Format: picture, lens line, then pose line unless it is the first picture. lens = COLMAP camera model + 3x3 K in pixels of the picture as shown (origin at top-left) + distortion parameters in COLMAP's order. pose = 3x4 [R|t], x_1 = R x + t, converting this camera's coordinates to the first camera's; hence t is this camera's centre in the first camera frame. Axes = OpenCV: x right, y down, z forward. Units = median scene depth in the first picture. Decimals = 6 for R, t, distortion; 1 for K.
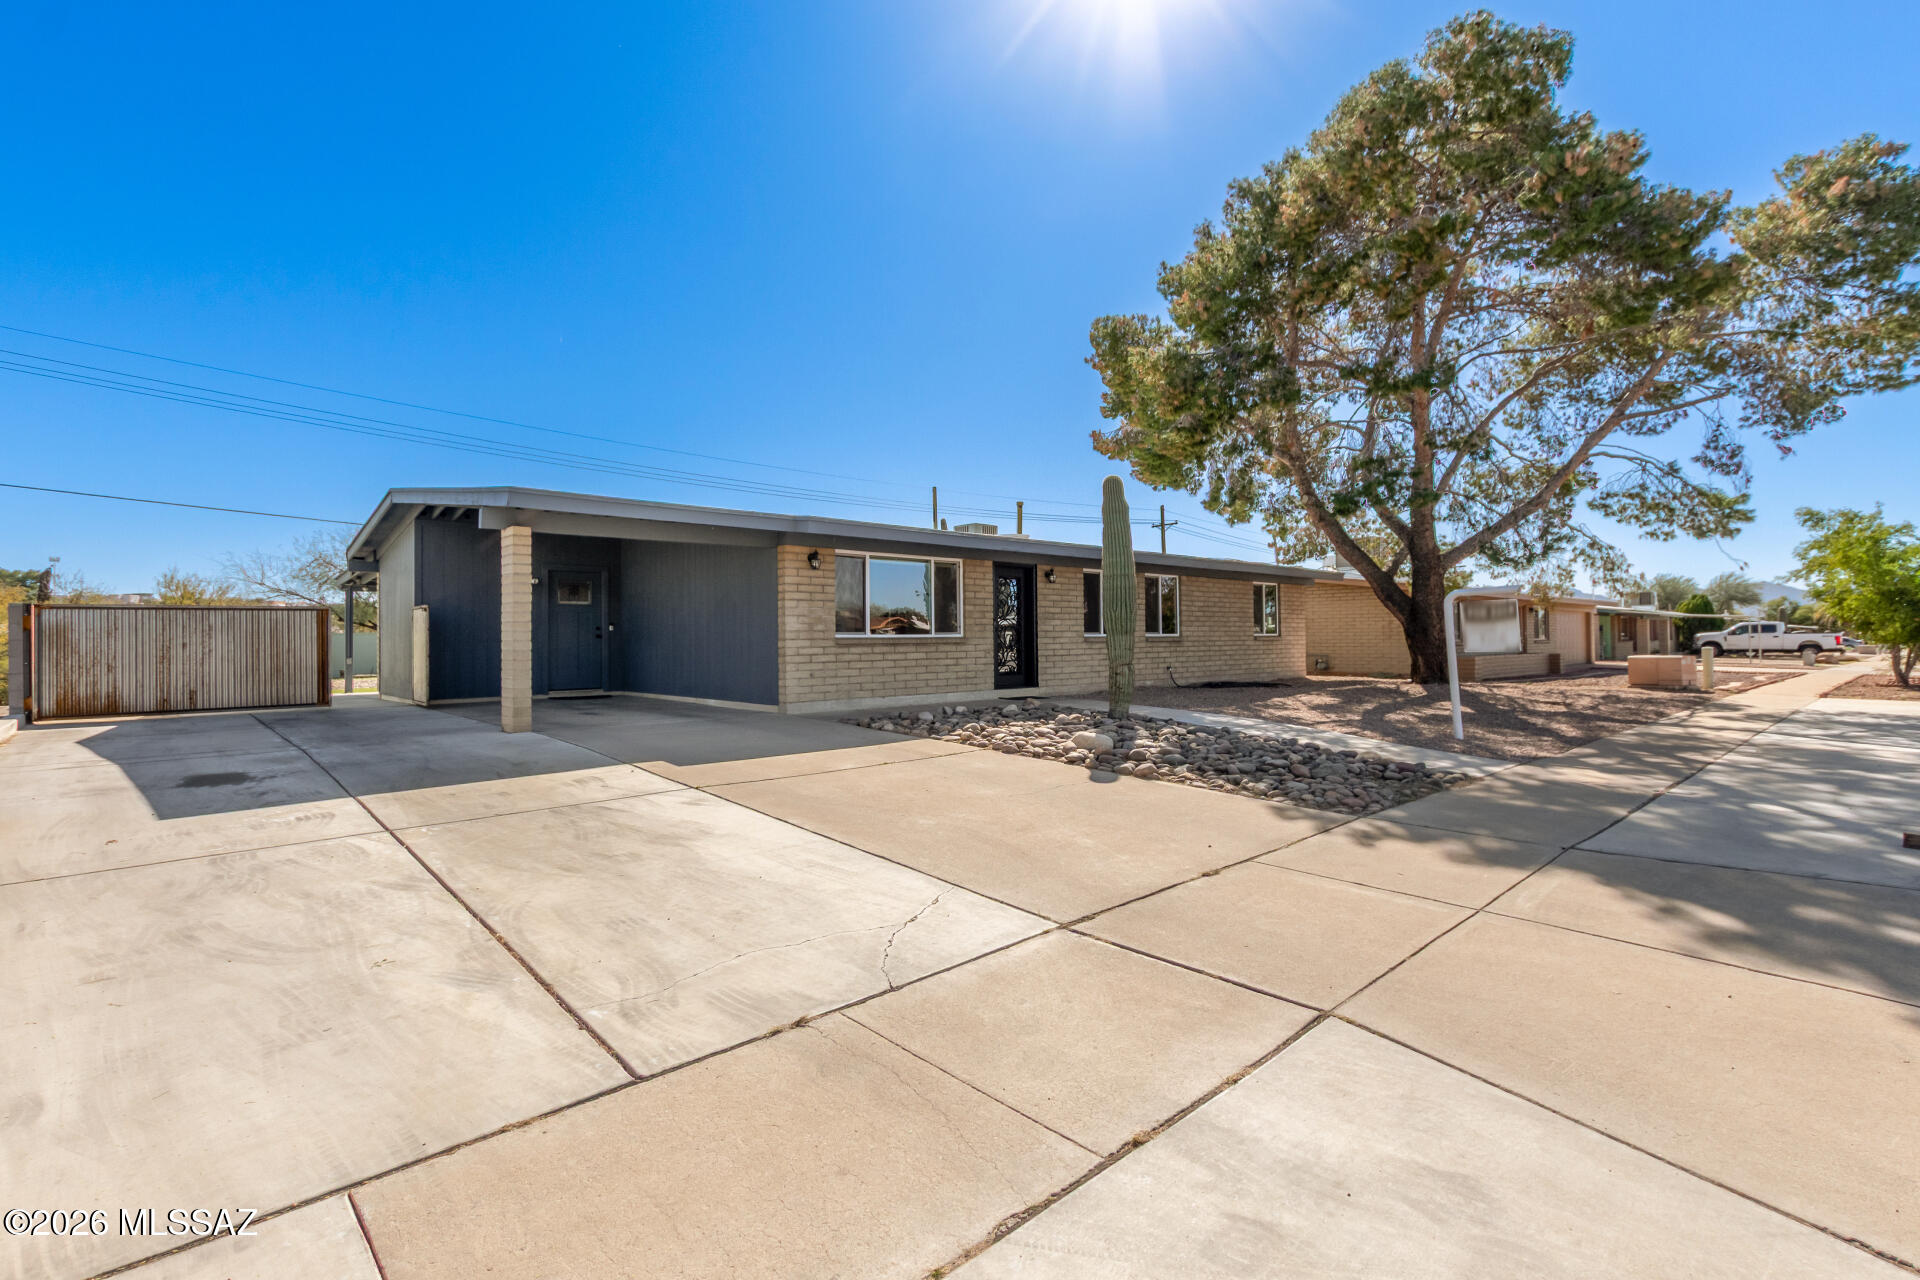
lens RADIAL K [[887.9, 0, 960.0], [0, 887.9, 640.0], [0, 0, 1]] dist [-0.000564, -0.000008]
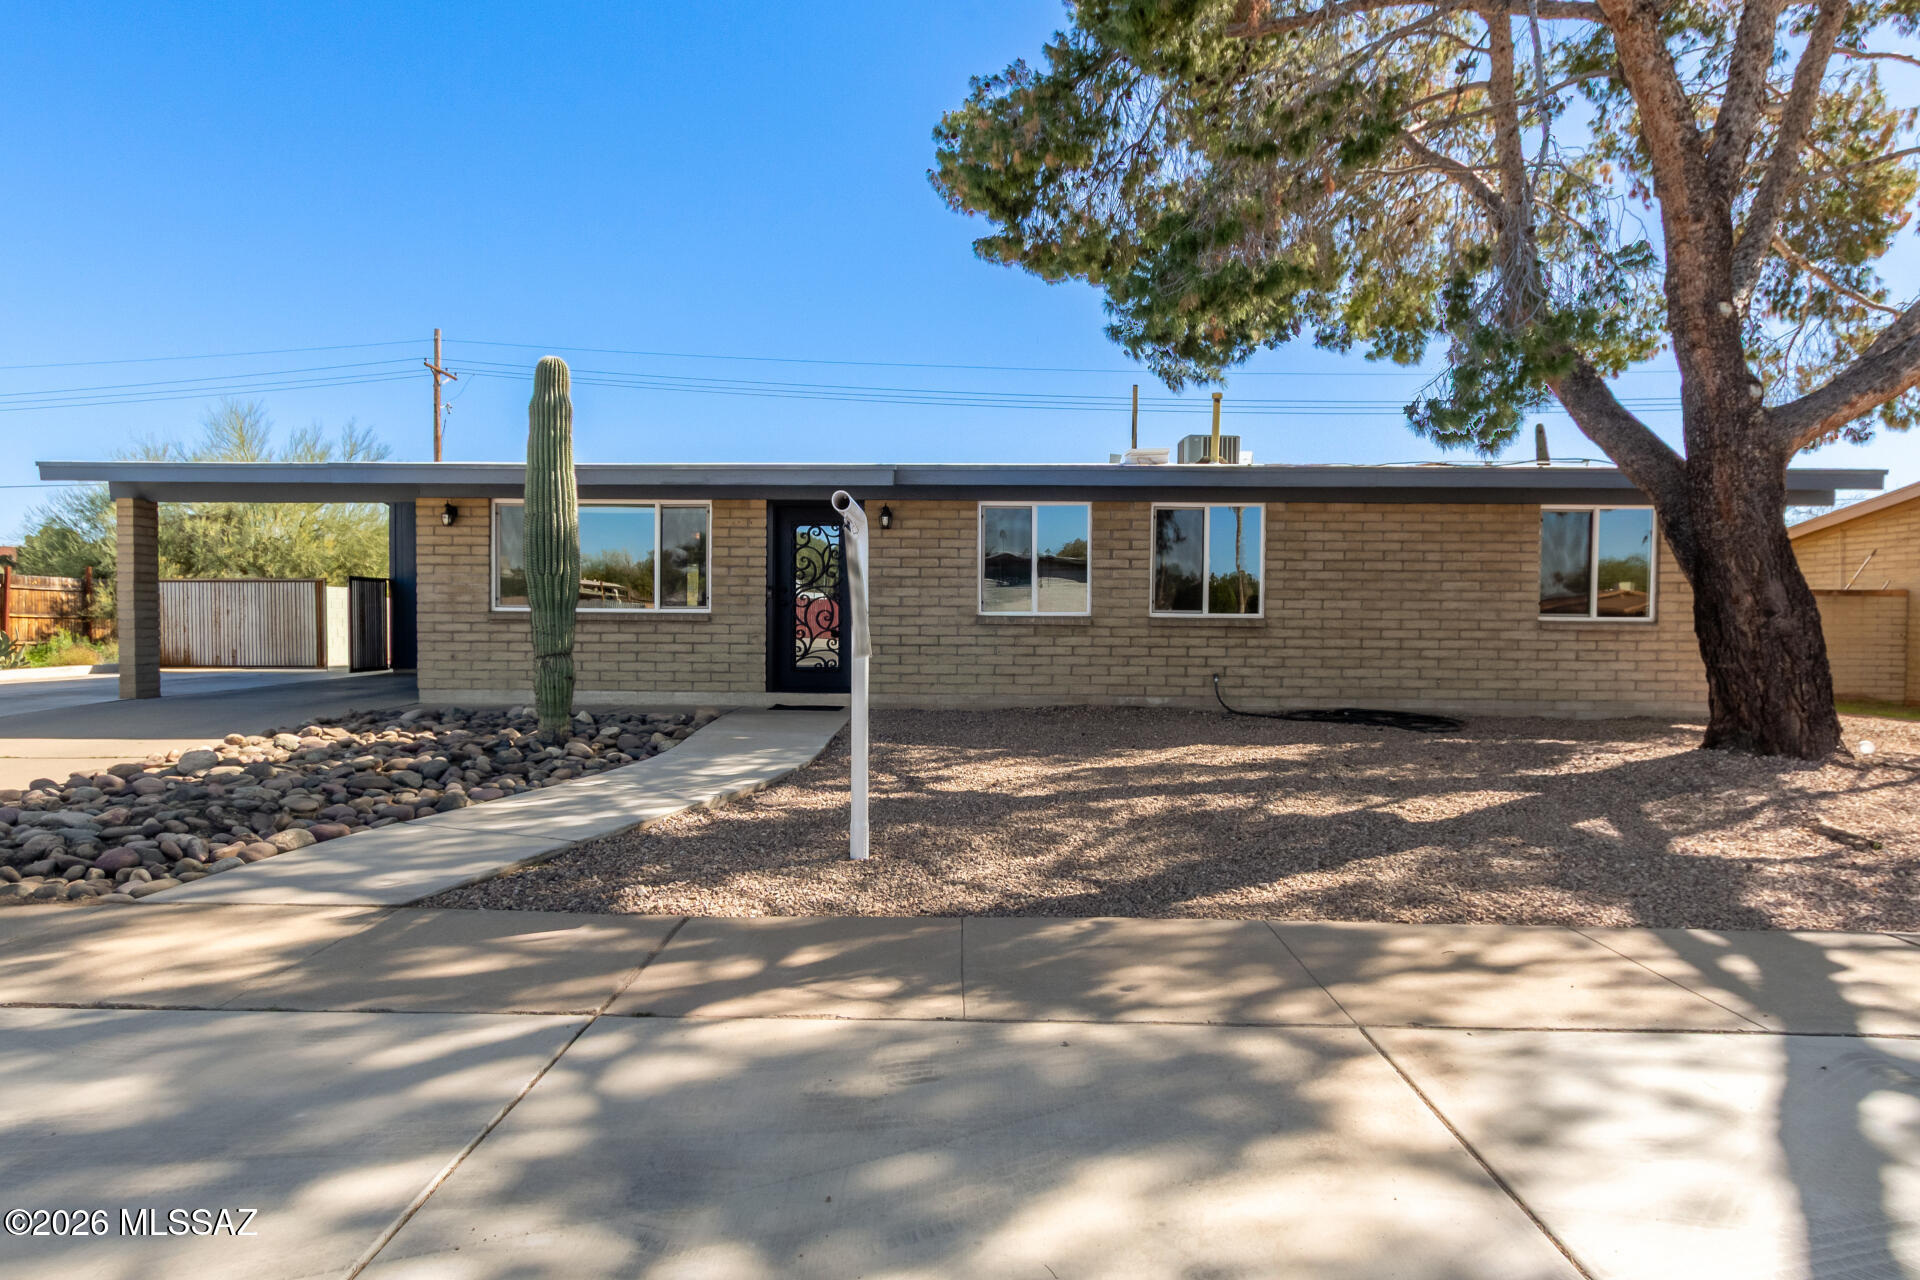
lens RADIAL K [[967.5, 0, 960.0], [0, 967.5, 640.0], [0, 0, 1]] dist [-0.001320, 0.000042]
pose [[0.721303, 0.027162, -0.692087, 0.688169], [-0.014092, 0.999599, 0.024543, -0.003710], [0.692476, -0.007950, 0.721397, 0.605921]]
